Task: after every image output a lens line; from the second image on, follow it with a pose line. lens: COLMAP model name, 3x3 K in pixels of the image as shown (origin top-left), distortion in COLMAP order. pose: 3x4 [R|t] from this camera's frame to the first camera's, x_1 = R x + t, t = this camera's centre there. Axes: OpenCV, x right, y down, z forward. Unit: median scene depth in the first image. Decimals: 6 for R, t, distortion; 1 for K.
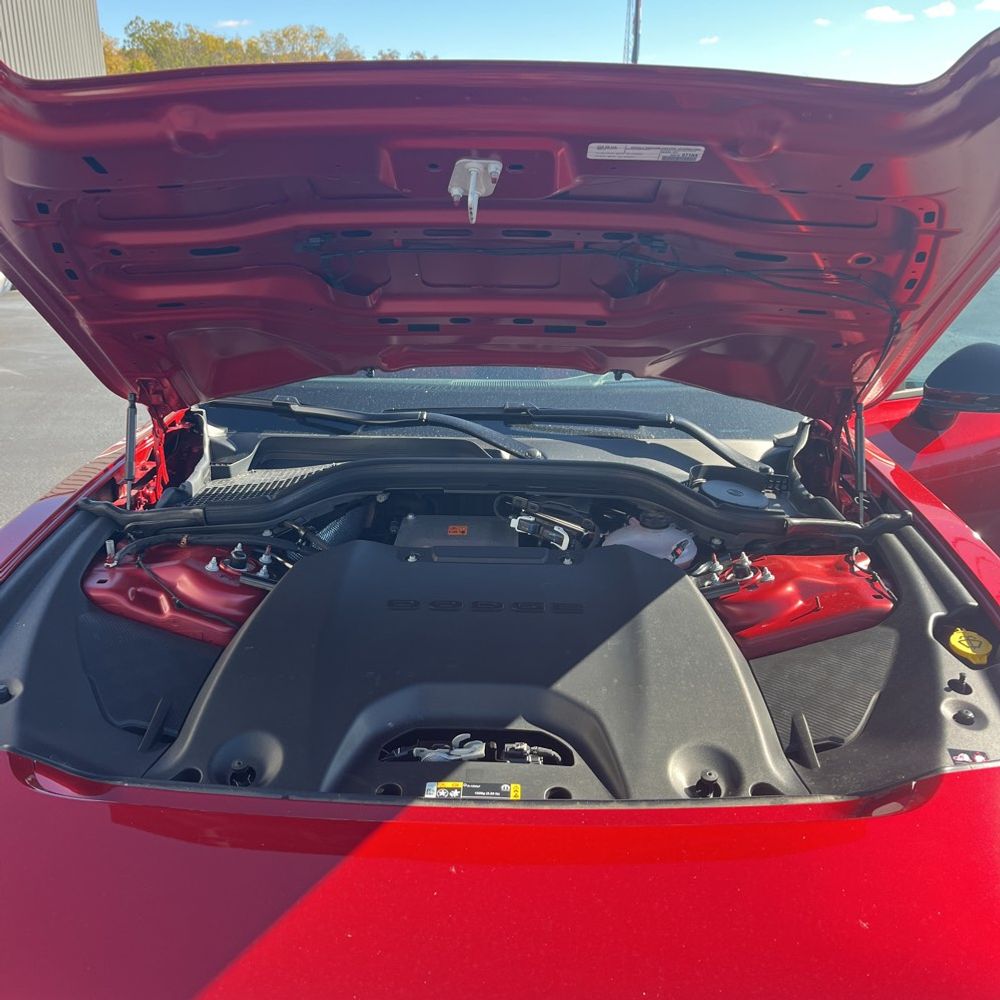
lens RADIAL K [[1006.0, 0, 500.8], [0, 1006.0, 499.6], [0, 0, 1]] dist [0.027238, 0.000000]
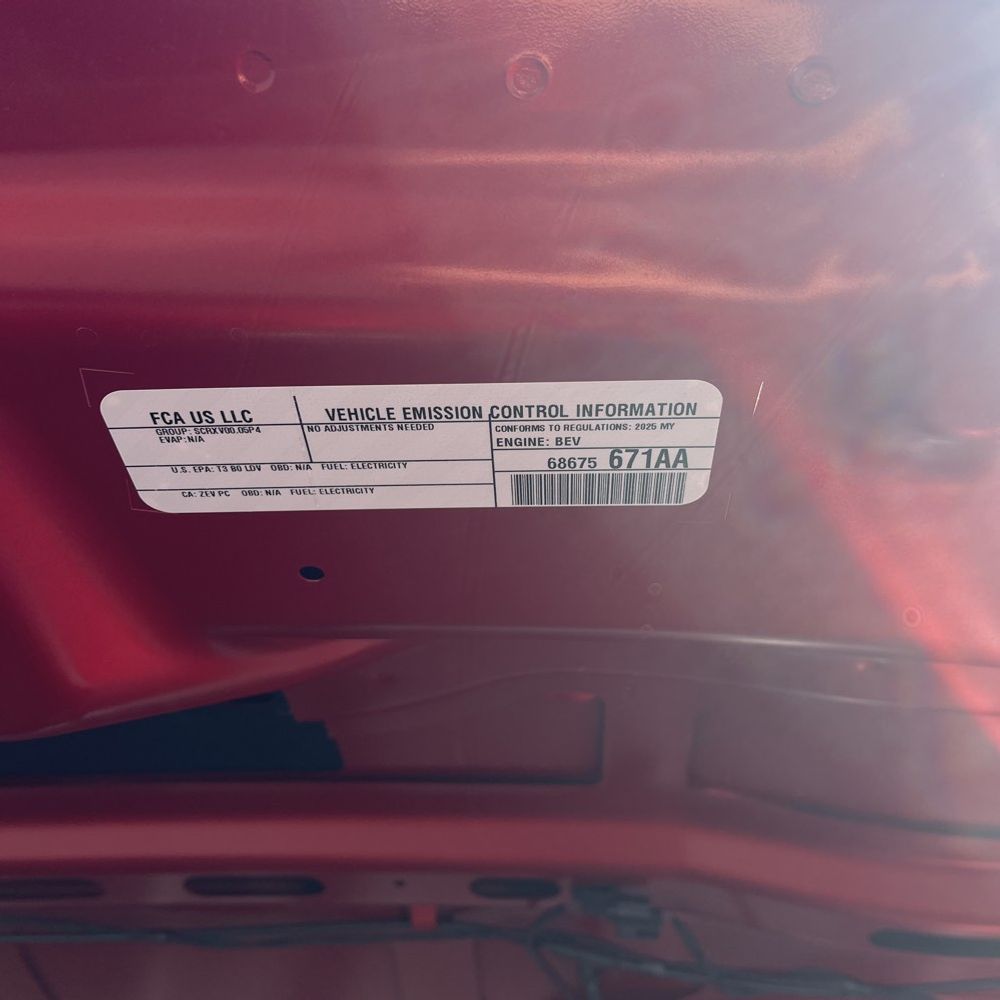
lens RADIAL K [[1006.0, 0, 501.4], [0, 1006.0, 500.1], [0, 0, 1]] dist [0.027238, 0.000000]
pose [[0.999349, -0.027264, -0.023634, 0.122951], [0.008529, 0.814950, -0.579469, -0.168400], [0.035059, 0.578890, 0.814652, 0.637191]]
